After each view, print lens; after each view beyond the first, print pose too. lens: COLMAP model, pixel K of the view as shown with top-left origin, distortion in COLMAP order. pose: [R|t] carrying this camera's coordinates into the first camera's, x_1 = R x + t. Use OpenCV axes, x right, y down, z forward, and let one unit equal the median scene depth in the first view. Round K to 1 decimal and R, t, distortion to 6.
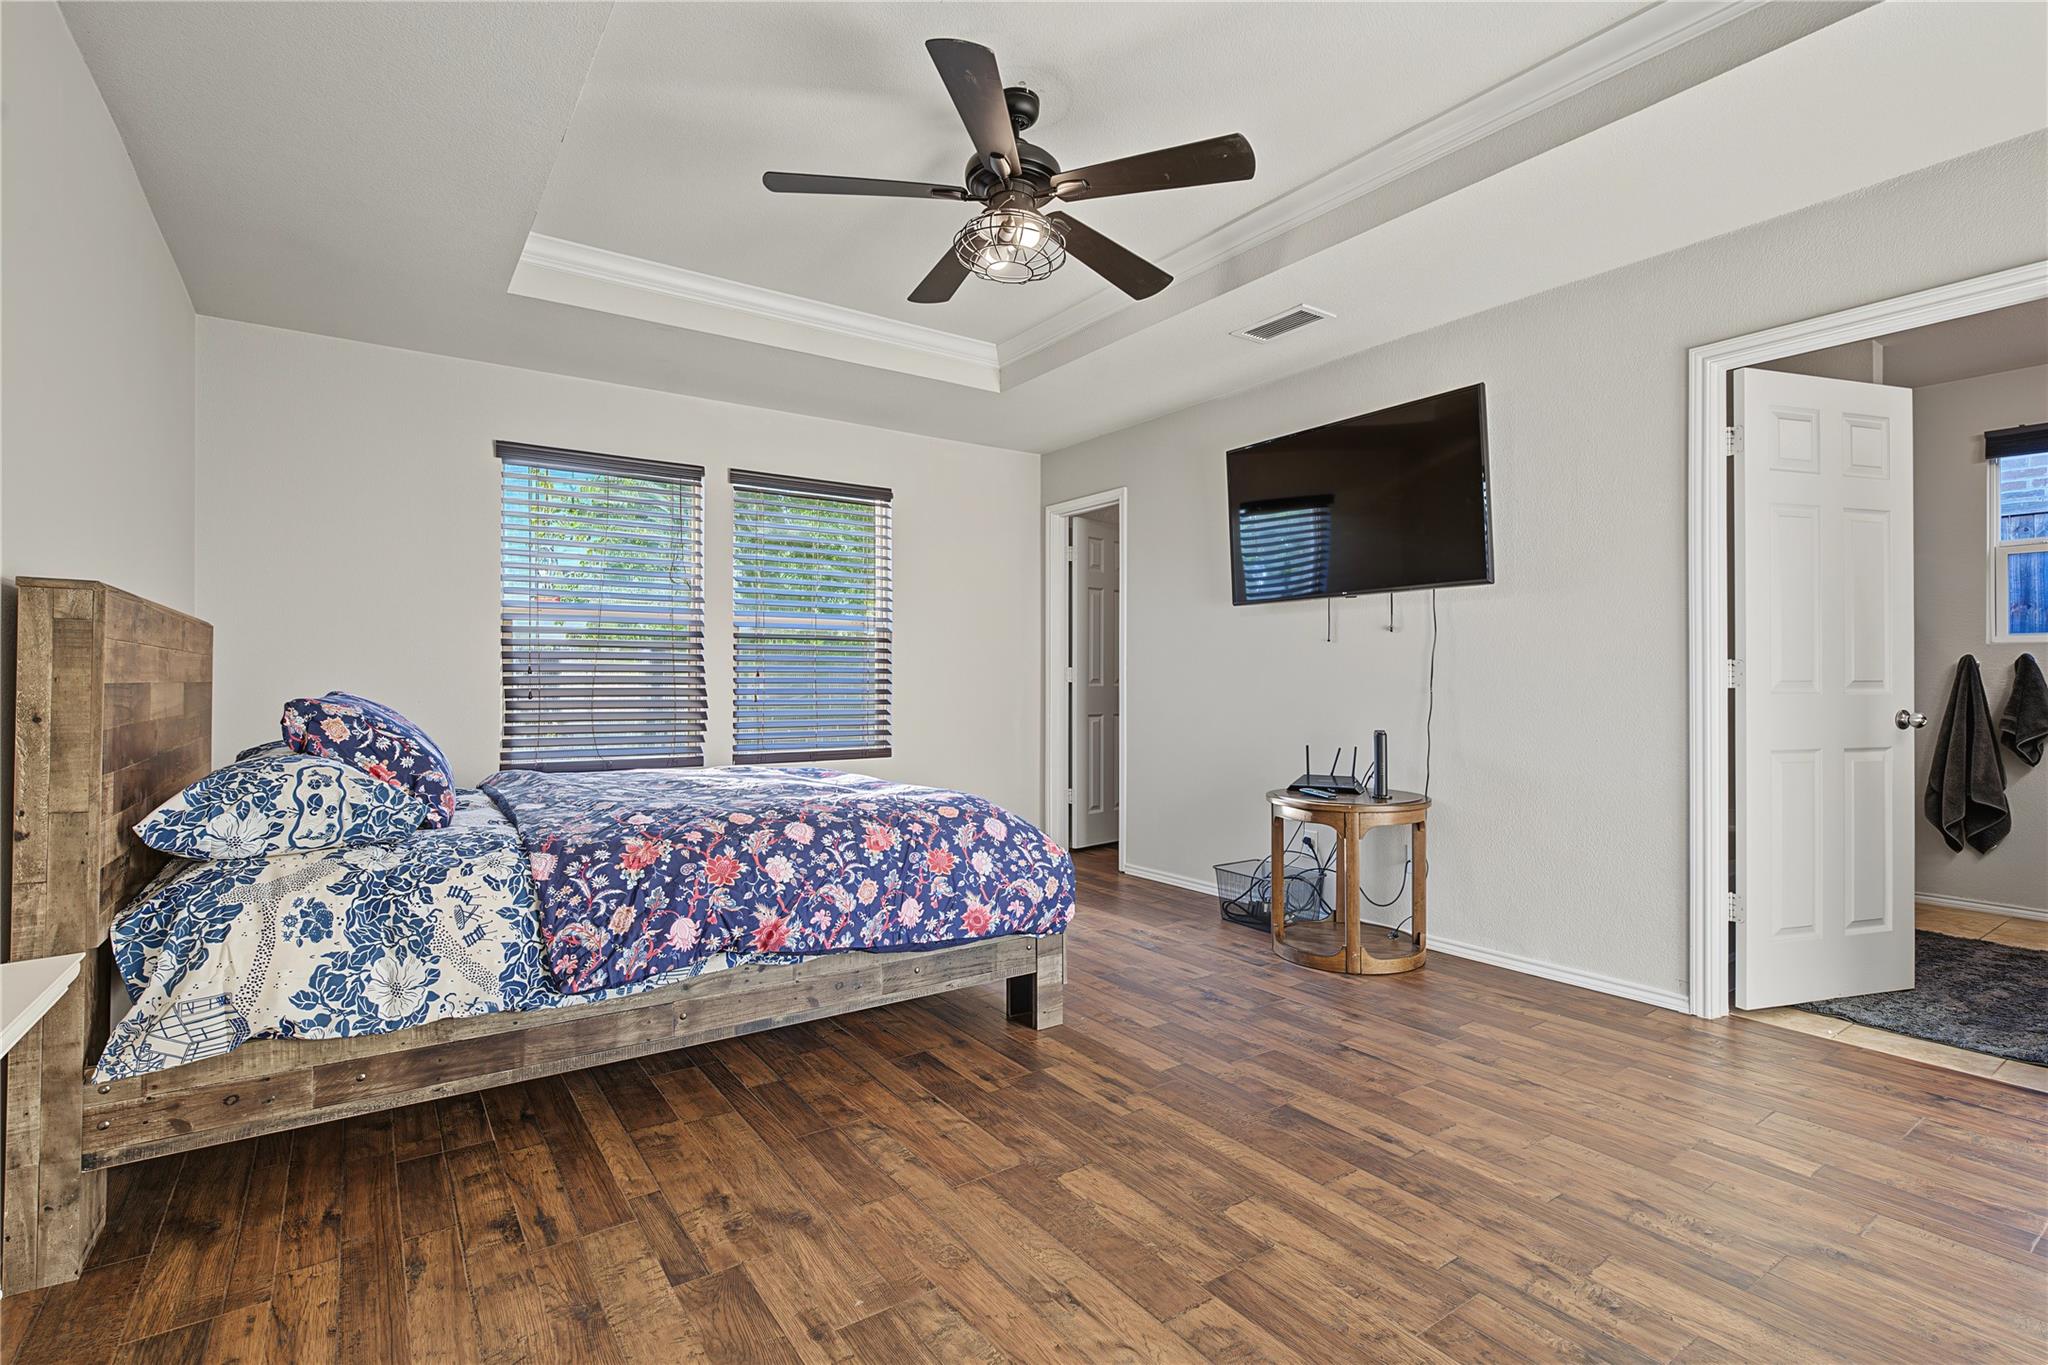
lens RADIAL K [[979.1, 0, 1025.1], [0, 979.1, 679.8], [0, 0, 1]] dist [-0.006002, 0.001512]
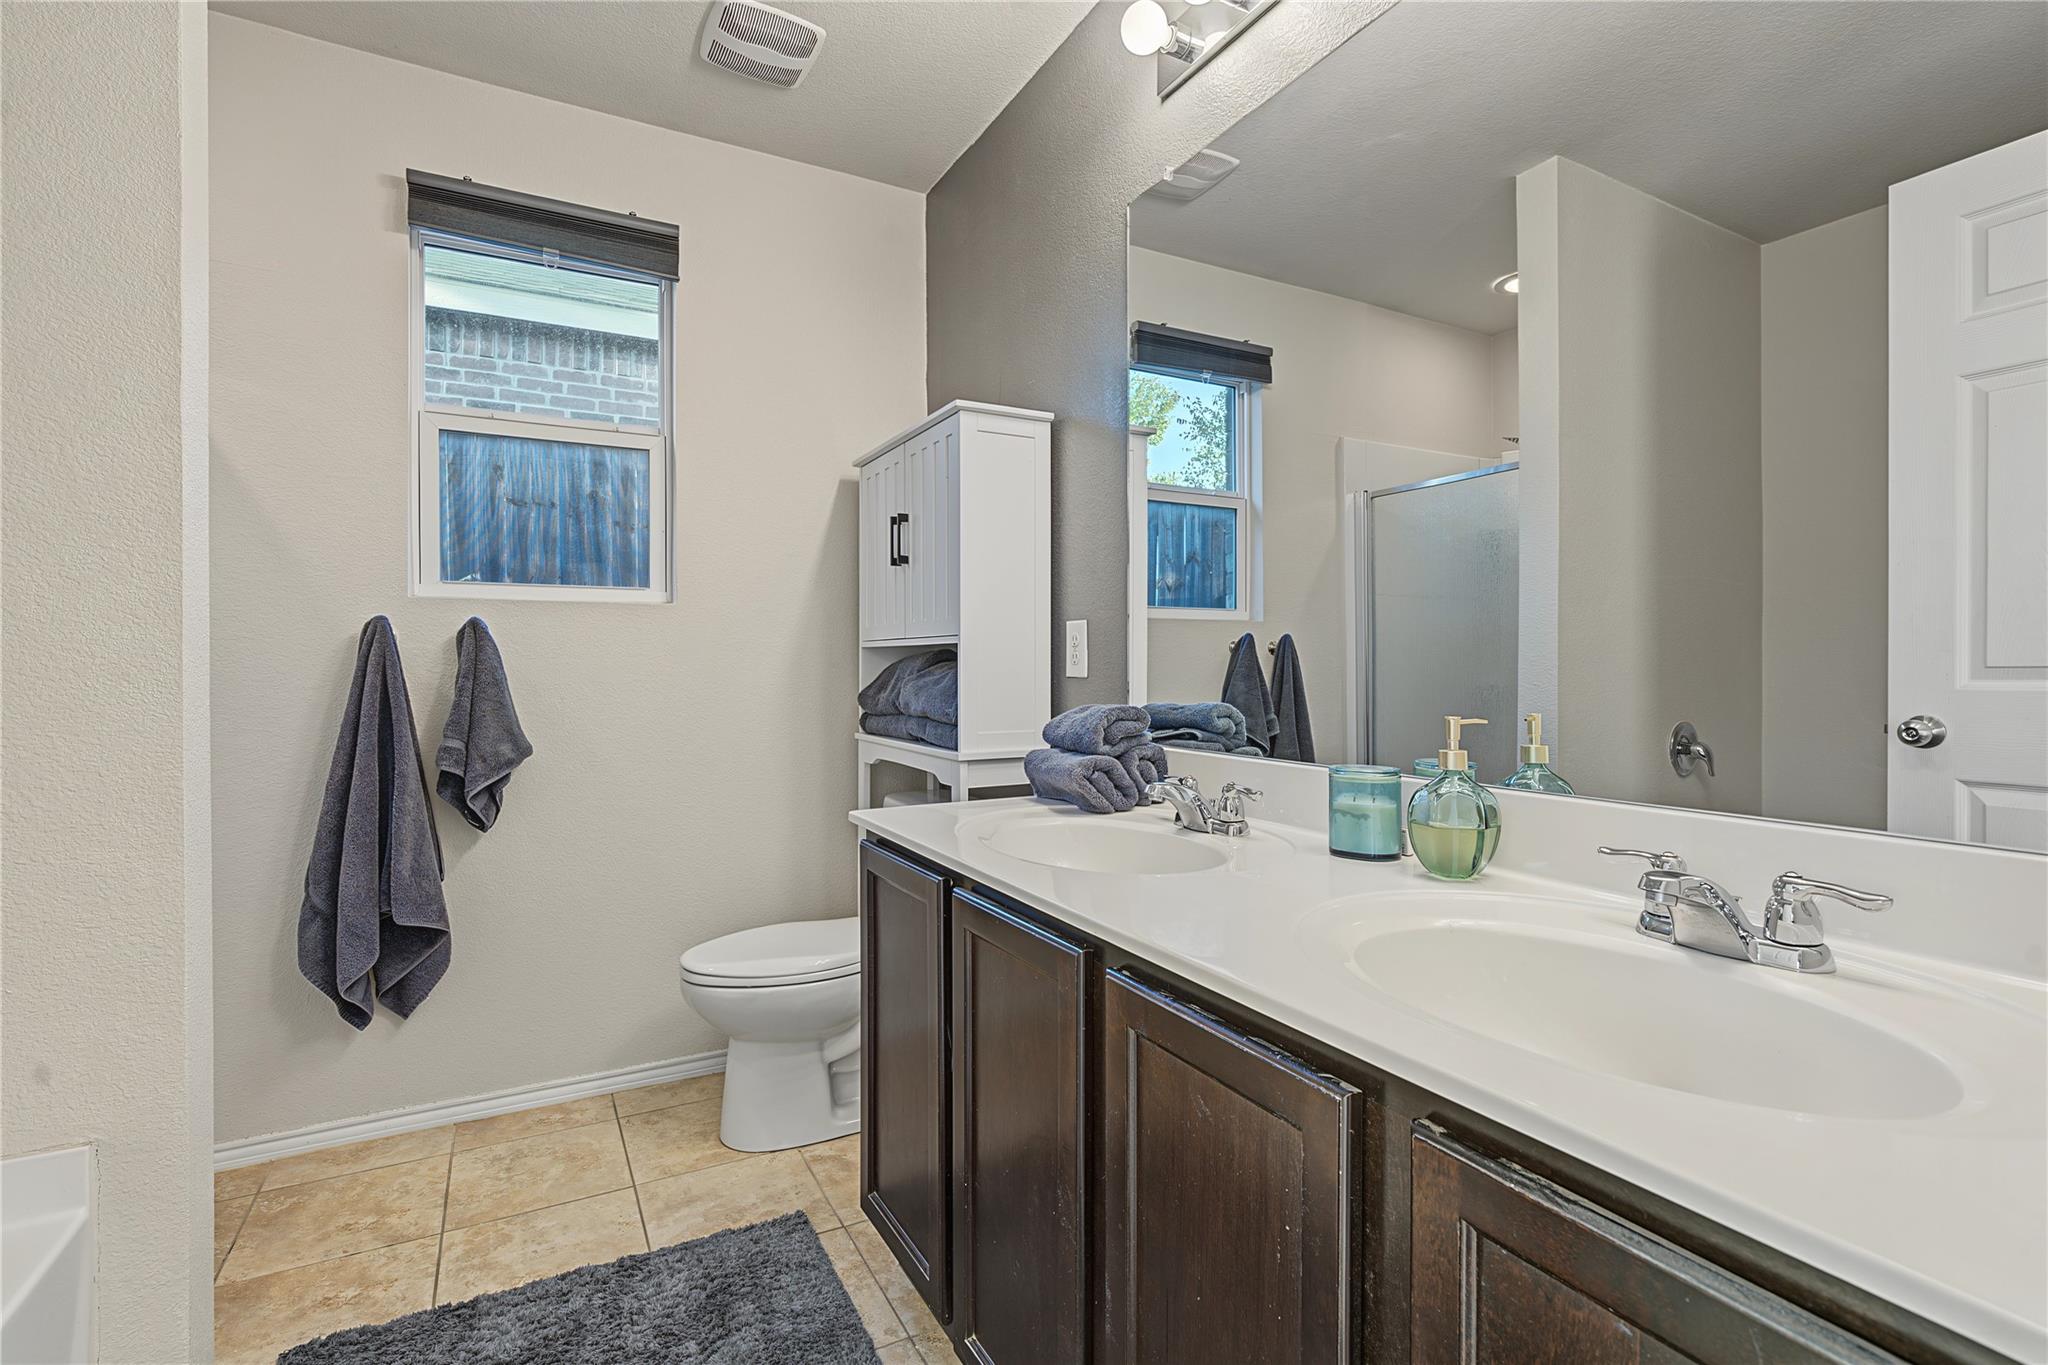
lens RADIAL K [[979.1, 0, 1025.7], [0, 979.1, 669.6], [0, 0, 1]] dist [-0.006002, 0.001512]
pose [[0.121436, -0.008200, 0.992565, 0.534652], [-0.008339, 0.999922, 0.009281, -0.006420], [-0.992564, -0.009404, 0.121358, 0.634164]]
